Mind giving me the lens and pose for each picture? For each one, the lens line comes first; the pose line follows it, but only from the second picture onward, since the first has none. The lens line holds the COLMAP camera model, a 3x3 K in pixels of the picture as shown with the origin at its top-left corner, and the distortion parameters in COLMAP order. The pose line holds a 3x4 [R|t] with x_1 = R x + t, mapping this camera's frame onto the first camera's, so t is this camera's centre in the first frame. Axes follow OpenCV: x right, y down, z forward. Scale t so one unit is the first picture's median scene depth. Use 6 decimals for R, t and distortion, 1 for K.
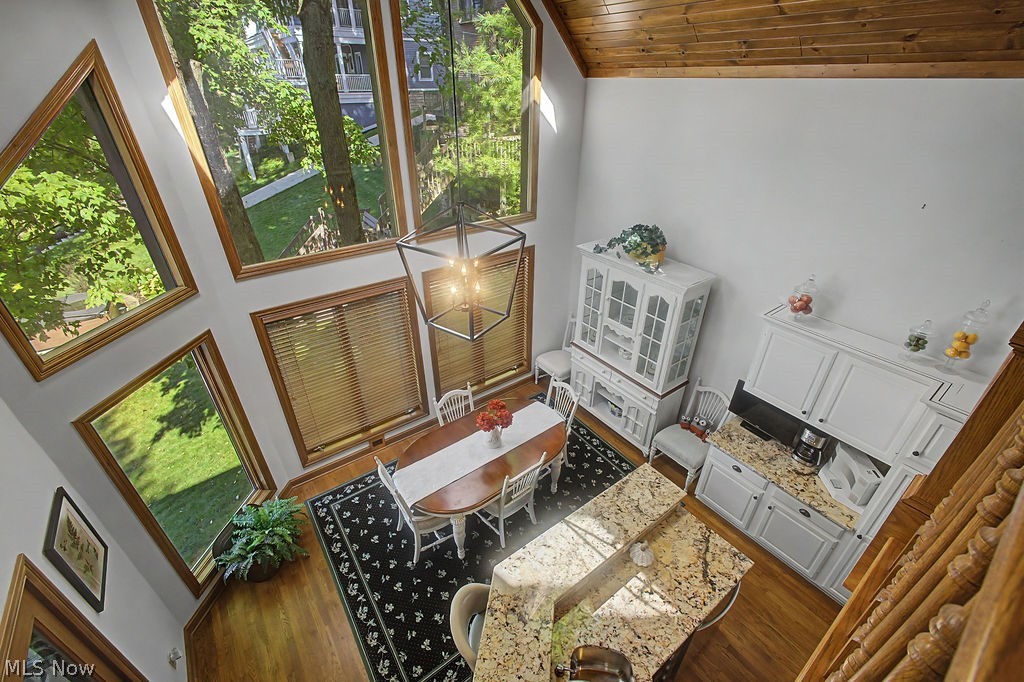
lens RADIAL K [[439.9, 0, 515.7], [0, 439.9, 345.1], [0, 0, 1]] dist [-0.000262, 0.000335]
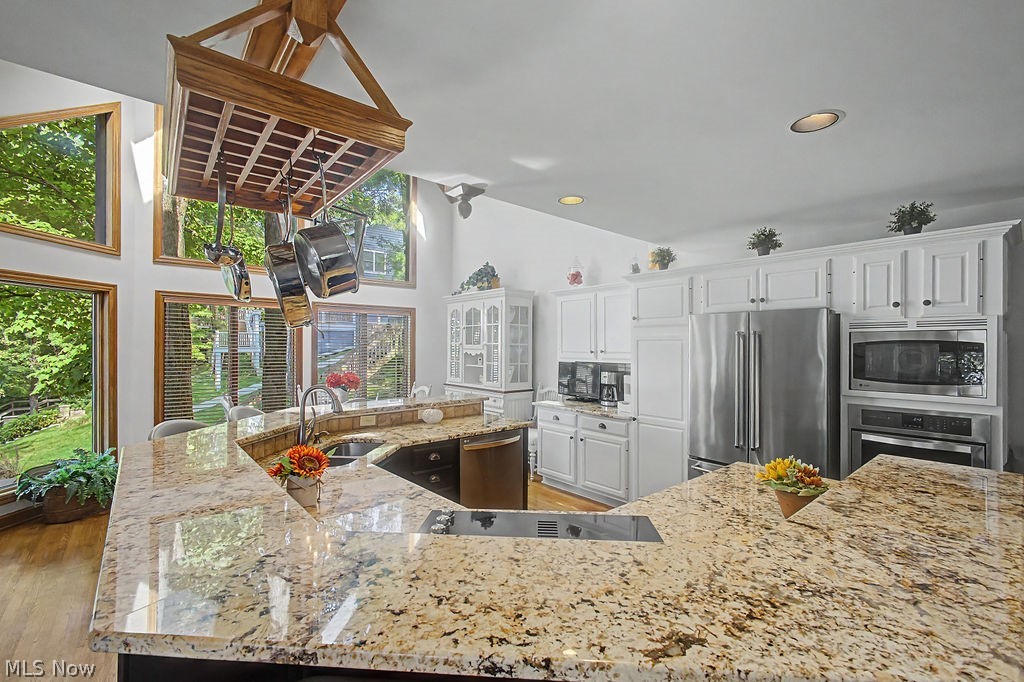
lens RADIAL K [[443.2, 0, 511.4], [0, 443.2, 349.5], [0, 0, 1]] dist [-0.000967, 0.000006]
pose [[0.997915, 0.004056, 0.064408, 0.296973], [0.030185, 0.852795, -0.521372, 0.678810], [-0.057042, 0.522229, 0.850895, -0.046921]]
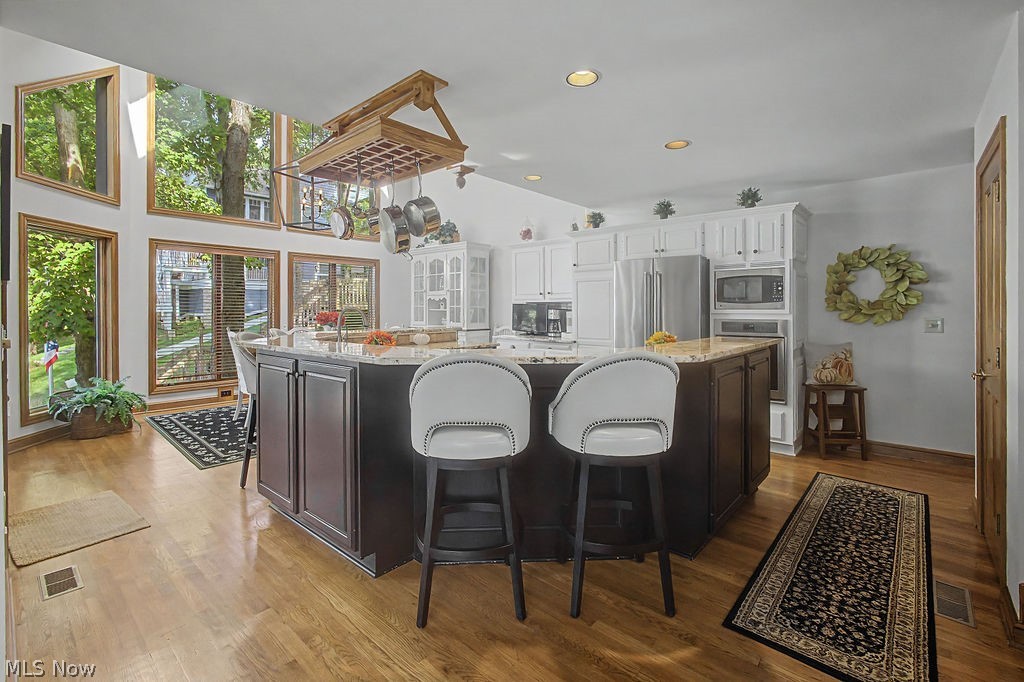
lens RADIAL K [[458.9, 0, 507.7], [0, 458.9, 313.0], [0, 0, 1]] dist [-0.000747, -0.000040]
pose [[0.979990, -0.001194, 0.199045, 0.189340], [0.104223, 0.855025, -0.508006, 0.867693], [-0.169582, 0.518586, 0.838040, -0.248431]]
